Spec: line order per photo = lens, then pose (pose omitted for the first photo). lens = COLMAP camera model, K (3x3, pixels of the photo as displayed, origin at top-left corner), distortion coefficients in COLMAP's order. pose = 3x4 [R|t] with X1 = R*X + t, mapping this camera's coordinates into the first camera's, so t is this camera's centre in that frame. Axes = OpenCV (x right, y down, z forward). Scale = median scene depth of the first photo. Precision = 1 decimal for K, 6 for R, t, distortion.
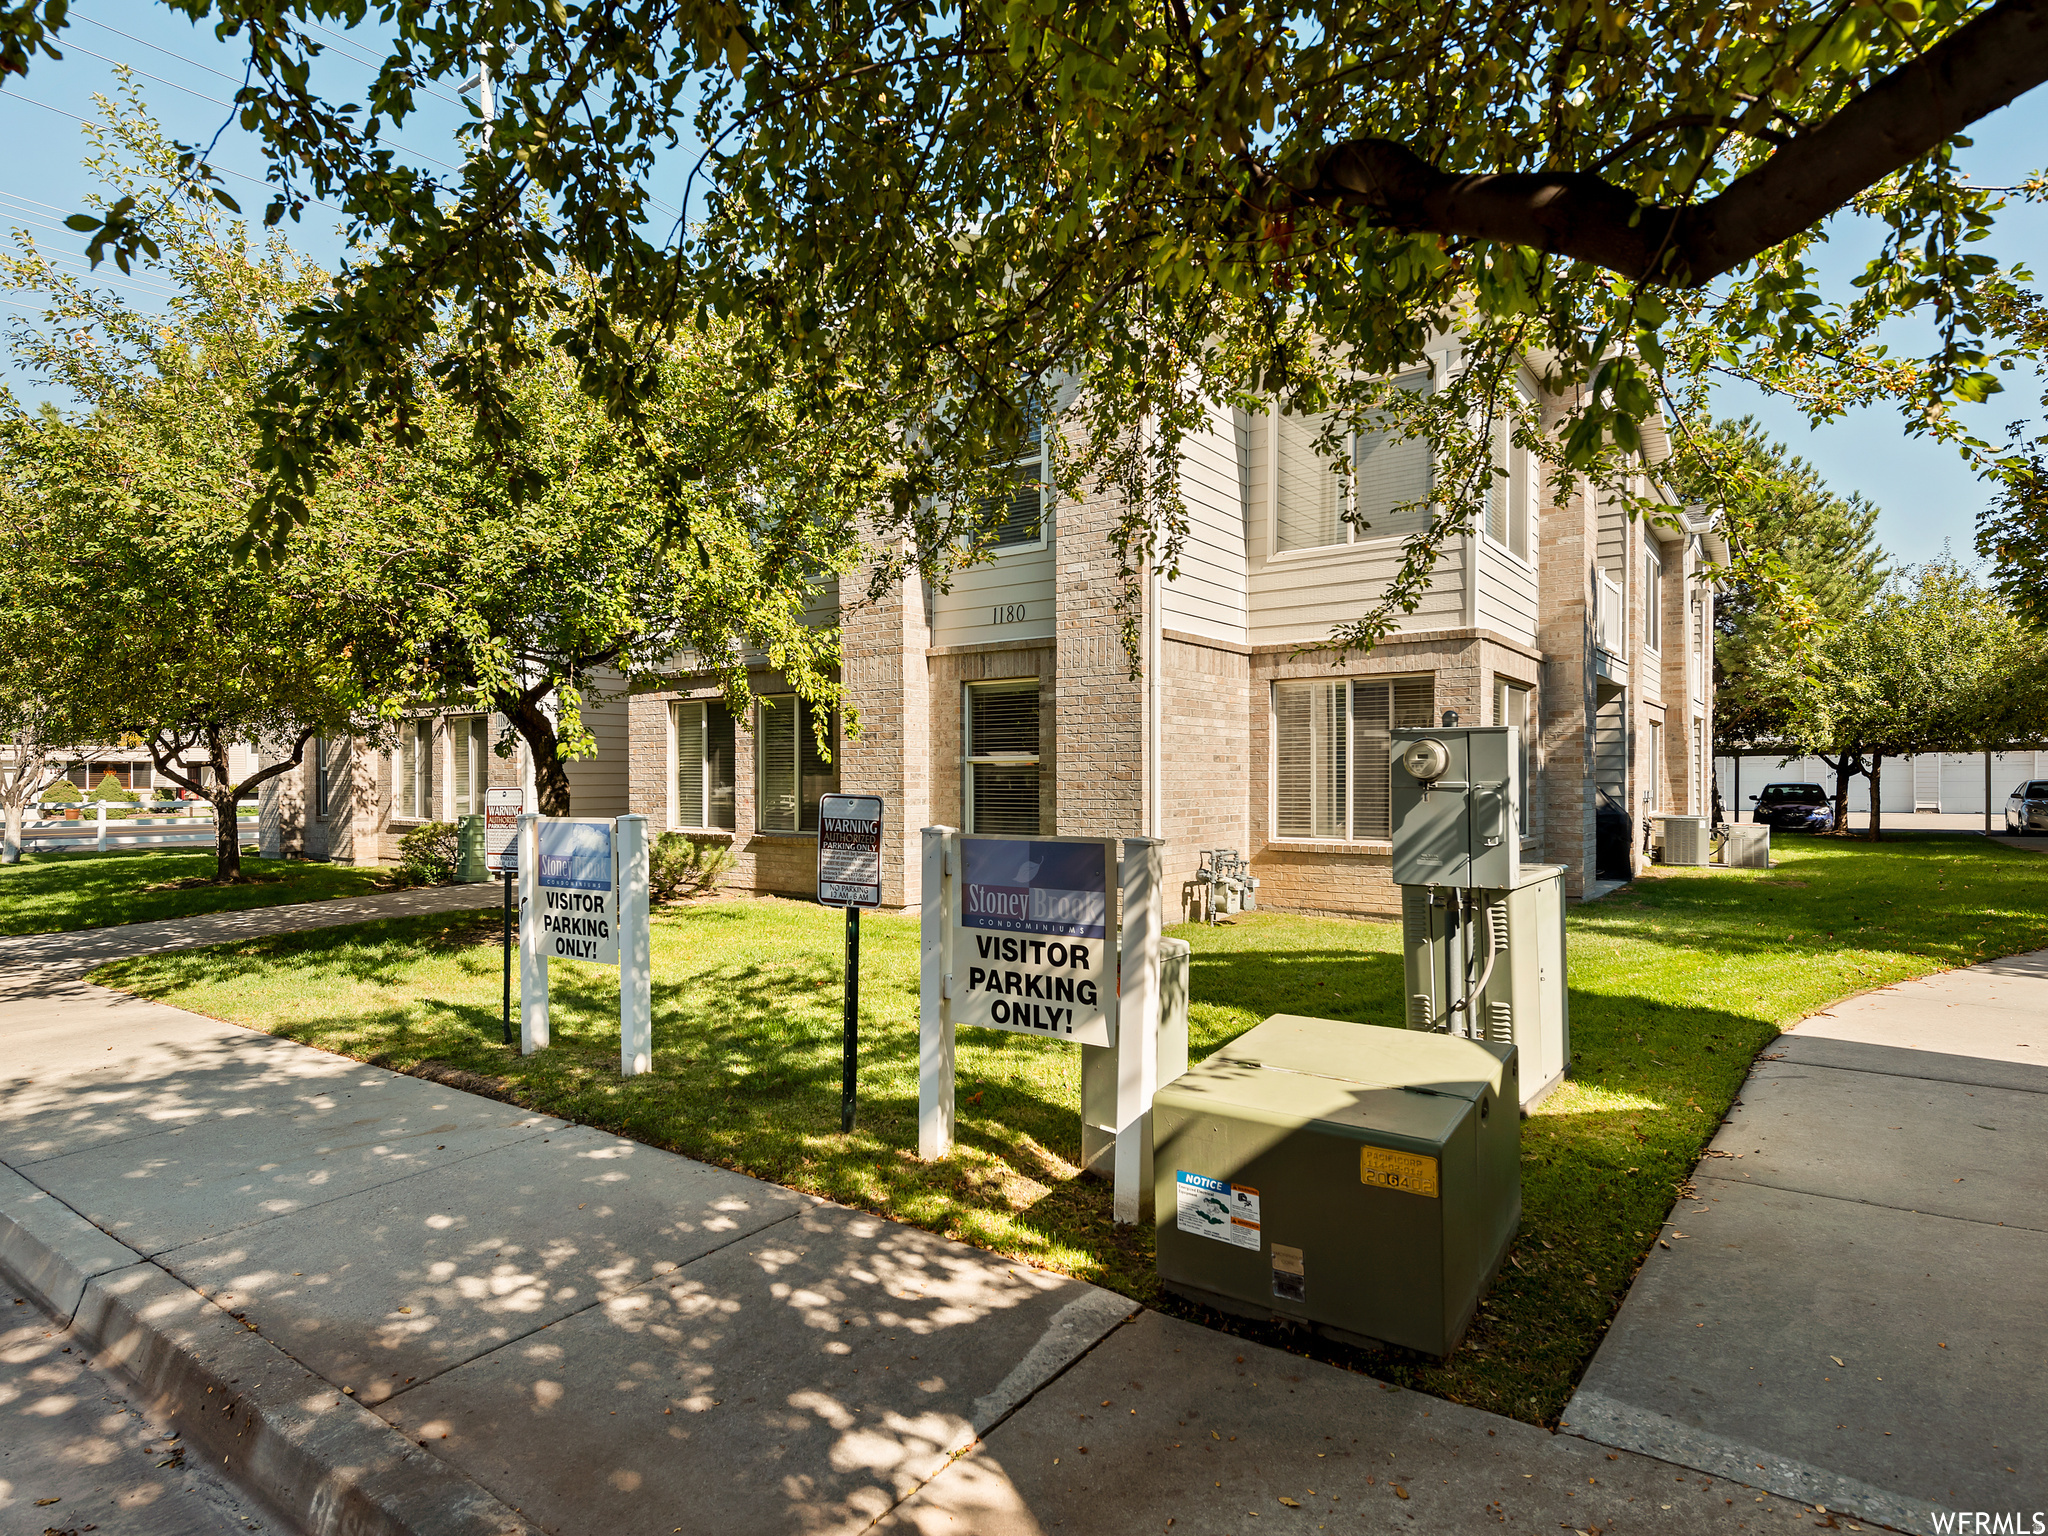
lens RADIAL K [[1107.6, 0, 1032.0], [0, 1107.6, 773.3], [0, 0, 1]] dist [0.003998, -0.001419]
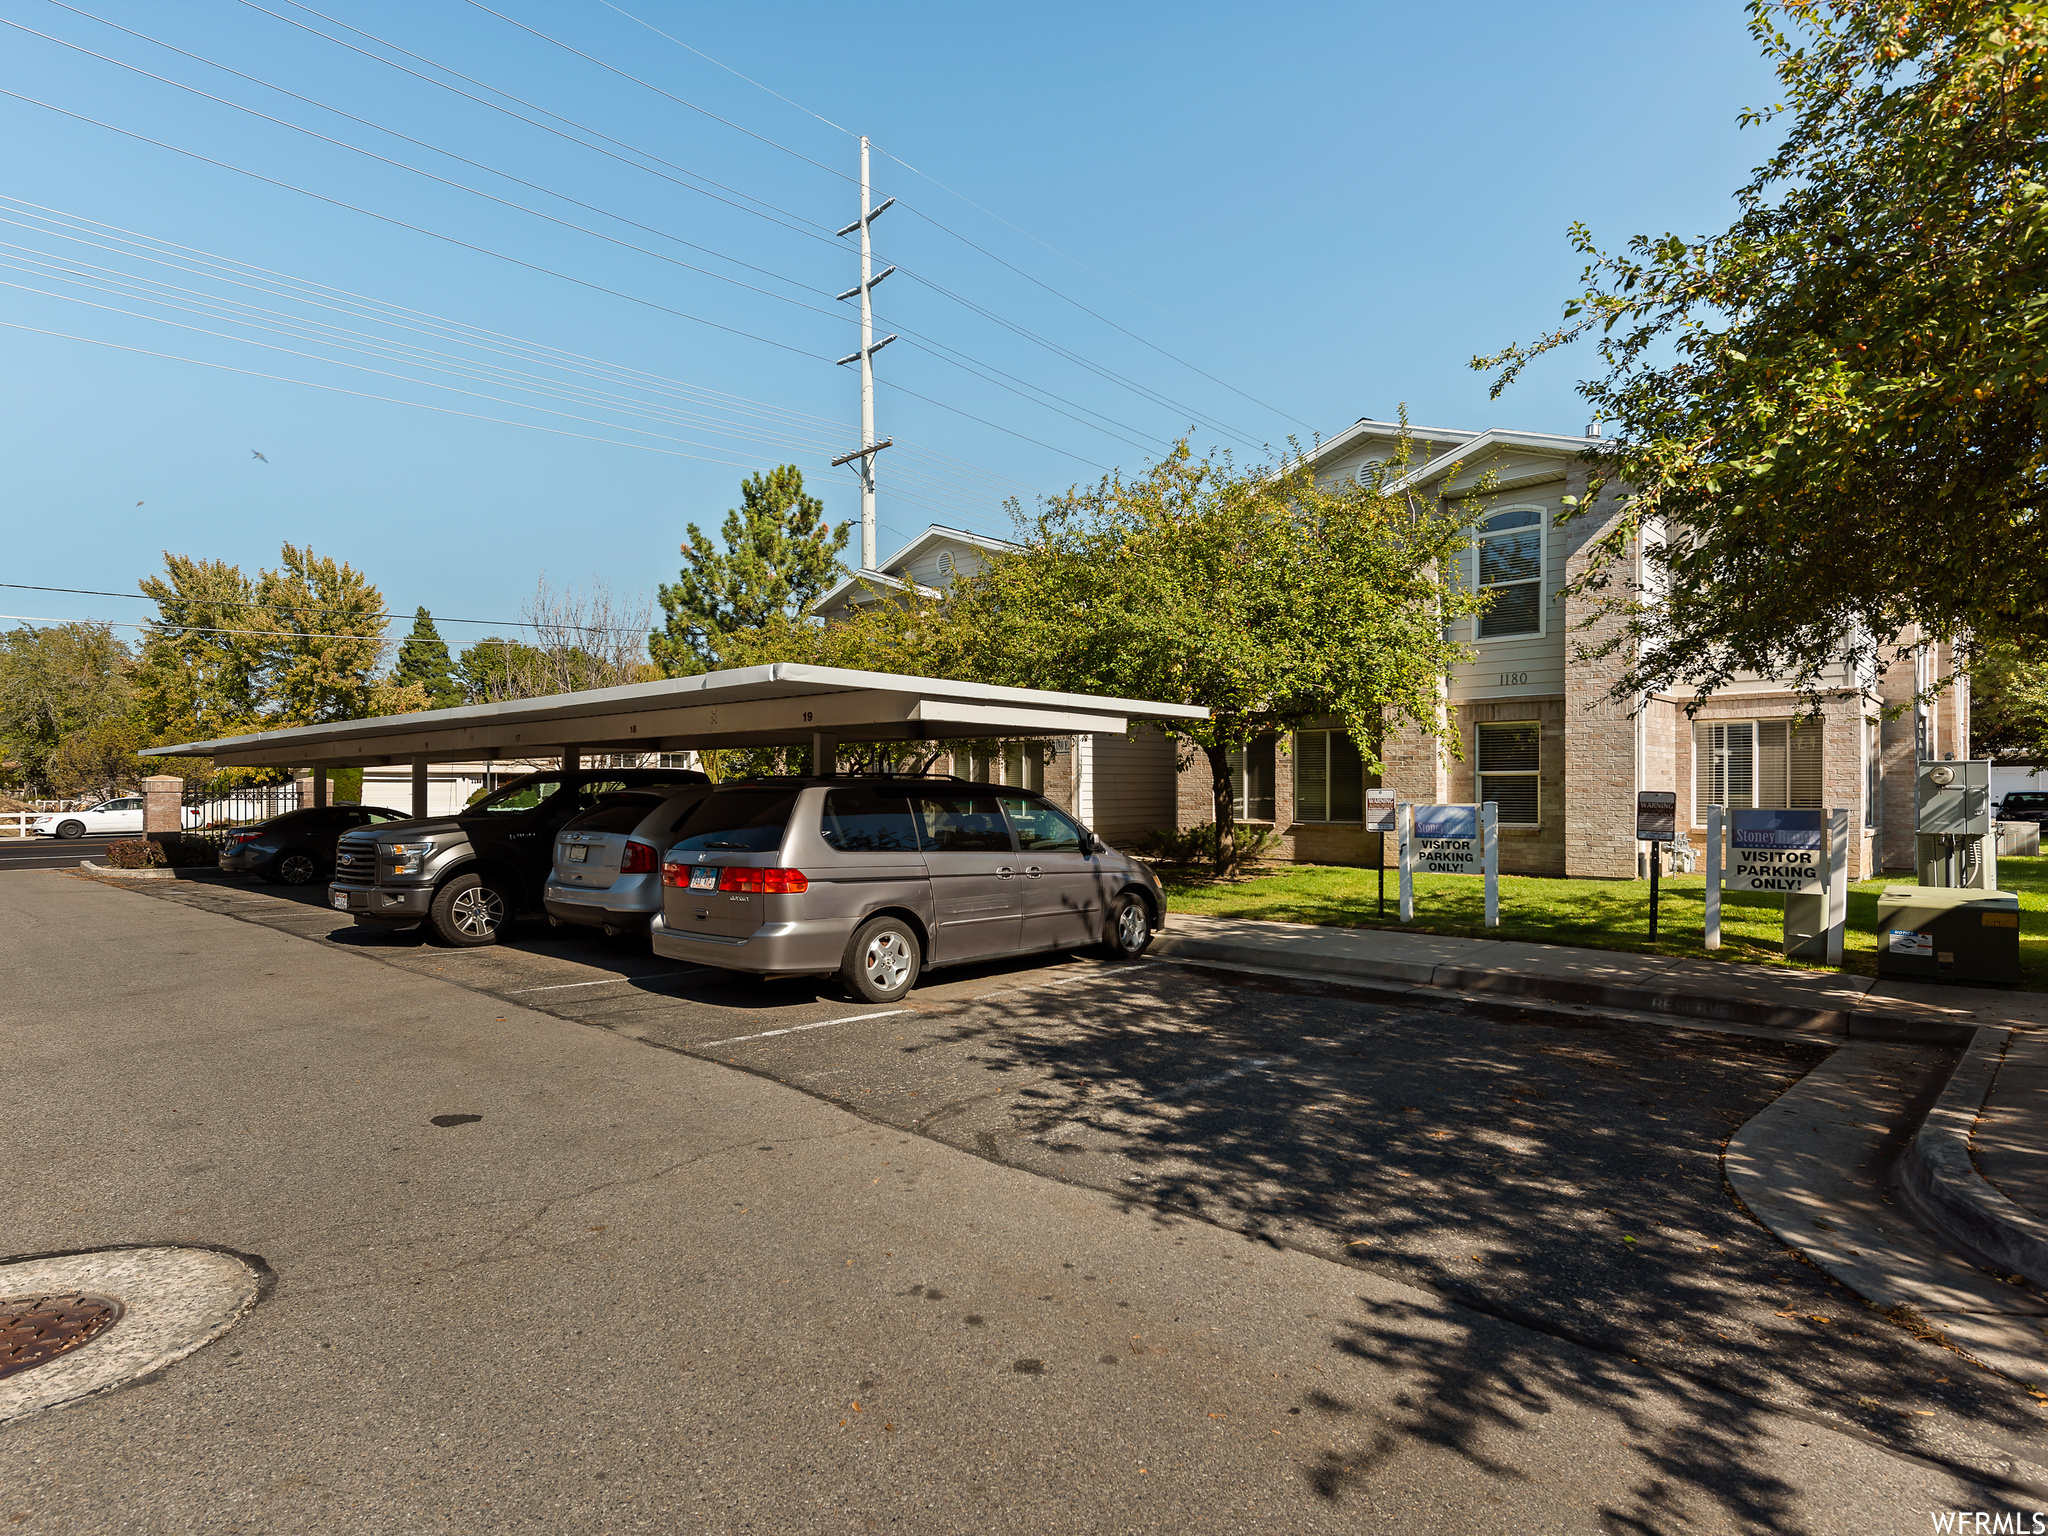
lens RADIAL K [[1107.6, 0, 1016.7], [0, 1107.6, 770.1], [0, 0, 1]] dist [0.003998, -0.001419]
pose [[0.992550, -0.000623, -0.121835, -0.964461], [-0.000690, 0.999942, -0.010737, 0.001207], [0.121835, 0.010741, 0.992492, -1.134212]]
